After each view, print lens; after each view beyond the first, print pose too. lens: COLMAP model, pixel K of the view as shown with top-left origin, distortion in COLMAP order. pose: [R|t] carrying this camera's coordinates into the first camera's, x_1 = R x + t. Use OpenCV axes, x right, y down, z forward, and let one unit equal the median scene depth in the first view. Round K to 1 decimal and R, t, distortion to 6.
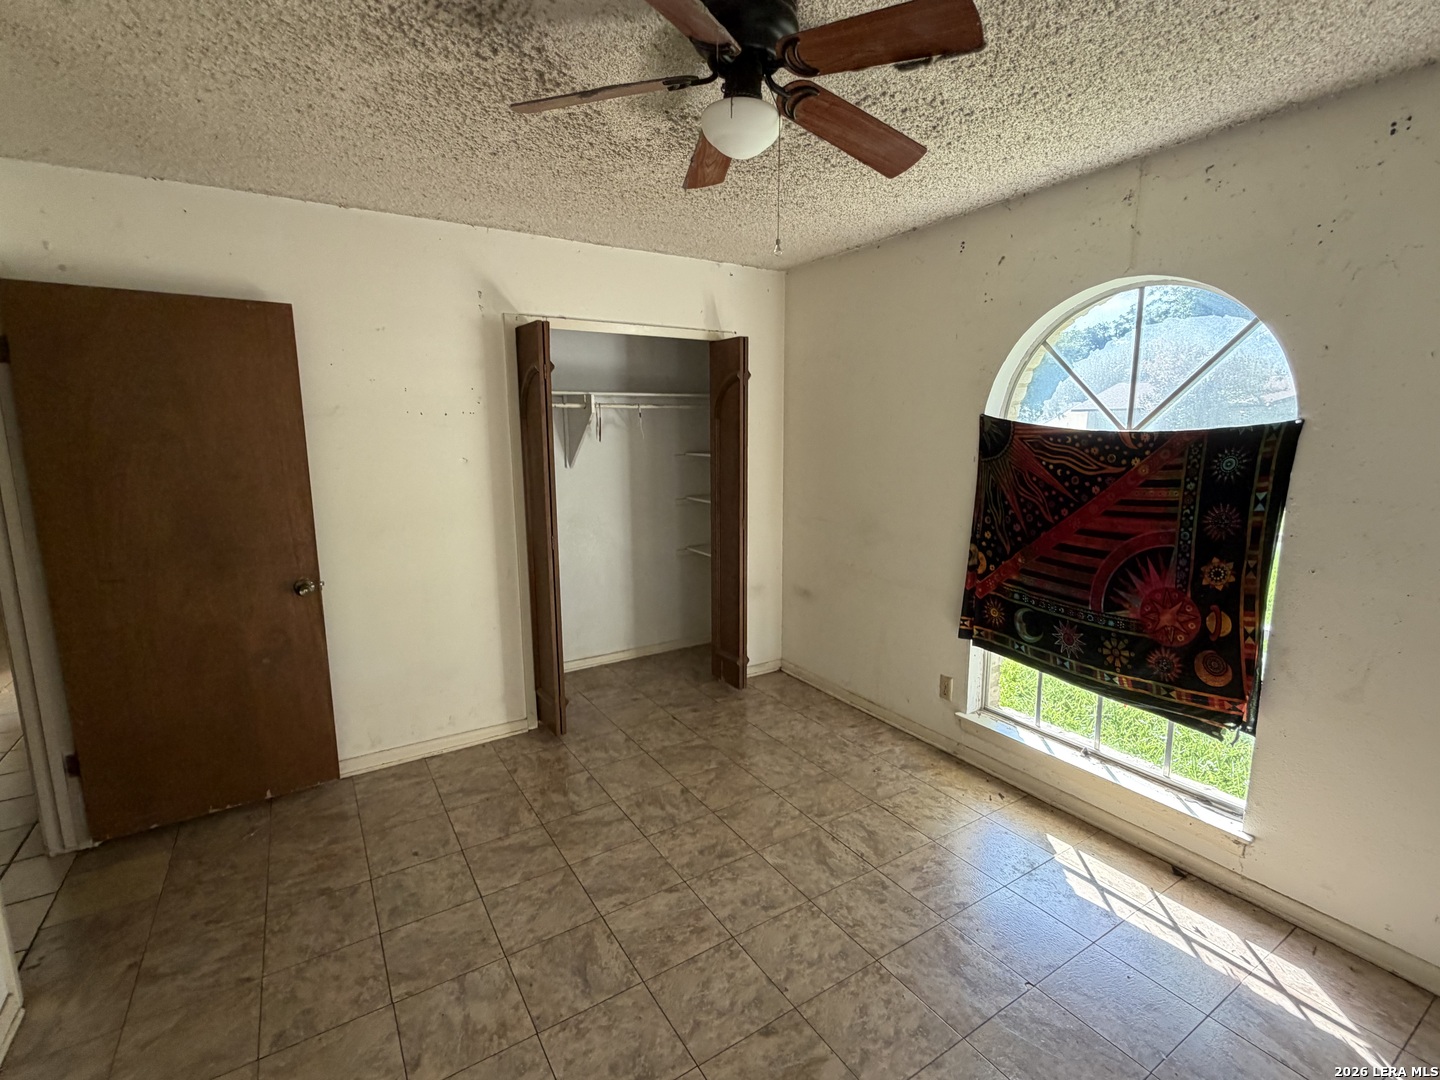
lens RADIAL K [[667.3, 0, 721.3], [0, 667.3, 539.7], [0, 0, 1]] dist [0.000854, 0.000470]
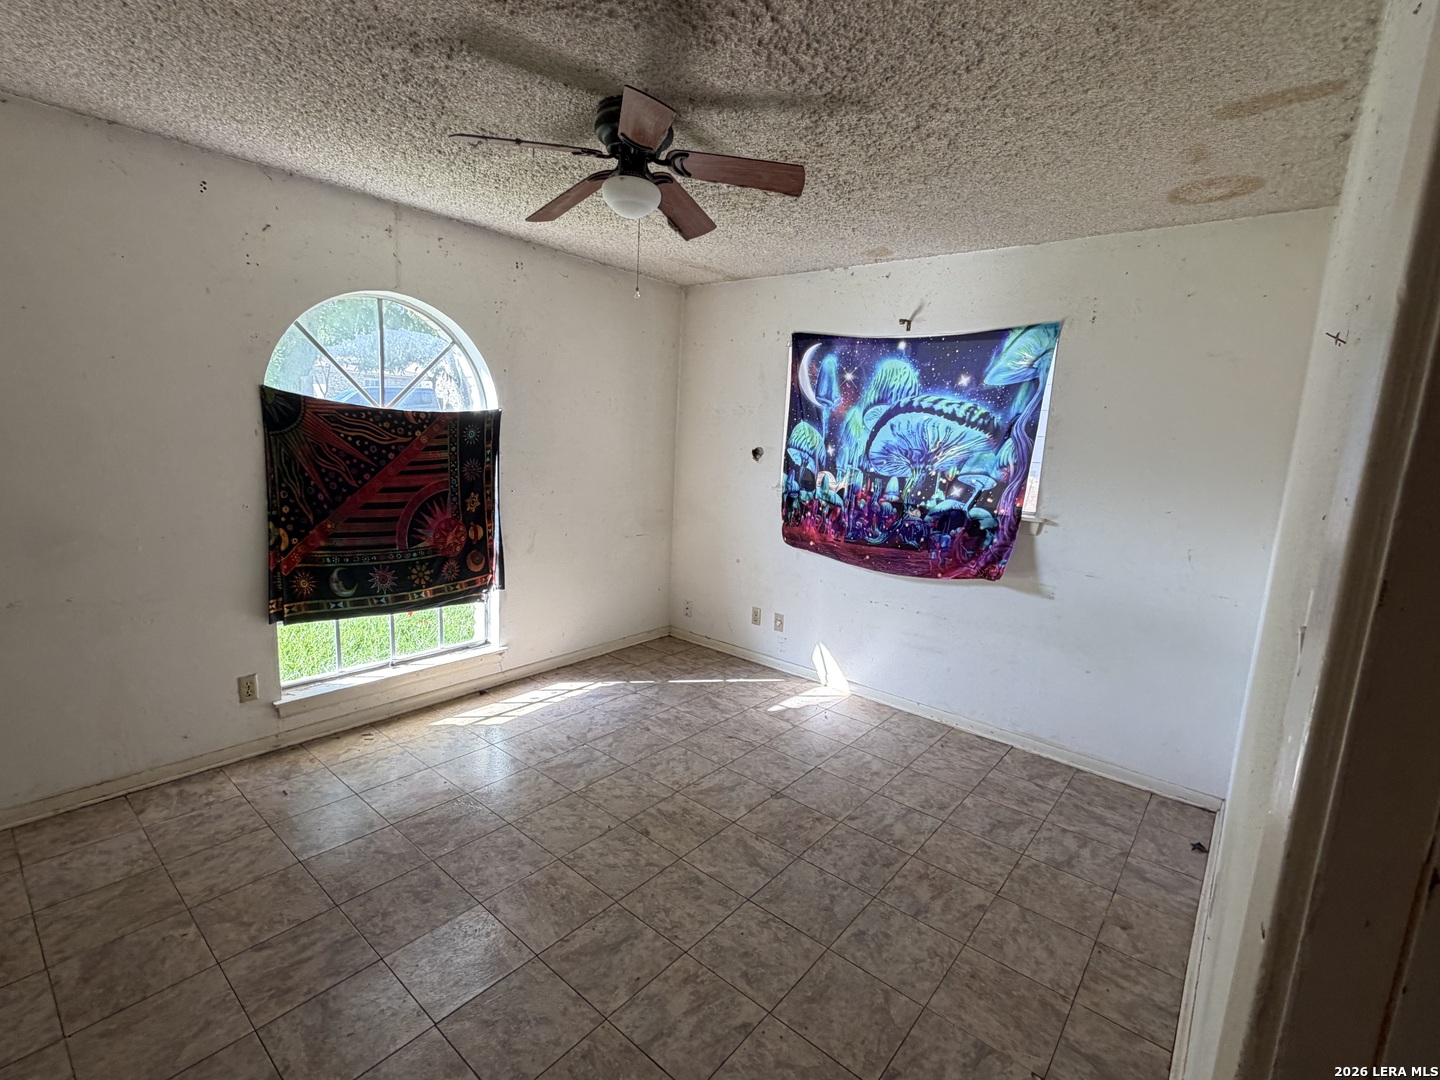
lens RADIAL K [[667.3, 0, 721.4], [0, 667.3, 542.1], [0, 0, 1]] dist [0.000854, 0.000470]
pose [[-0.309932, -0.172102, 0.935053, -0.844198], [0.104813, 0.971301, 0.213515, -0.119354], [-0.944964, 0.164180, -0.282999, 0.785023]]
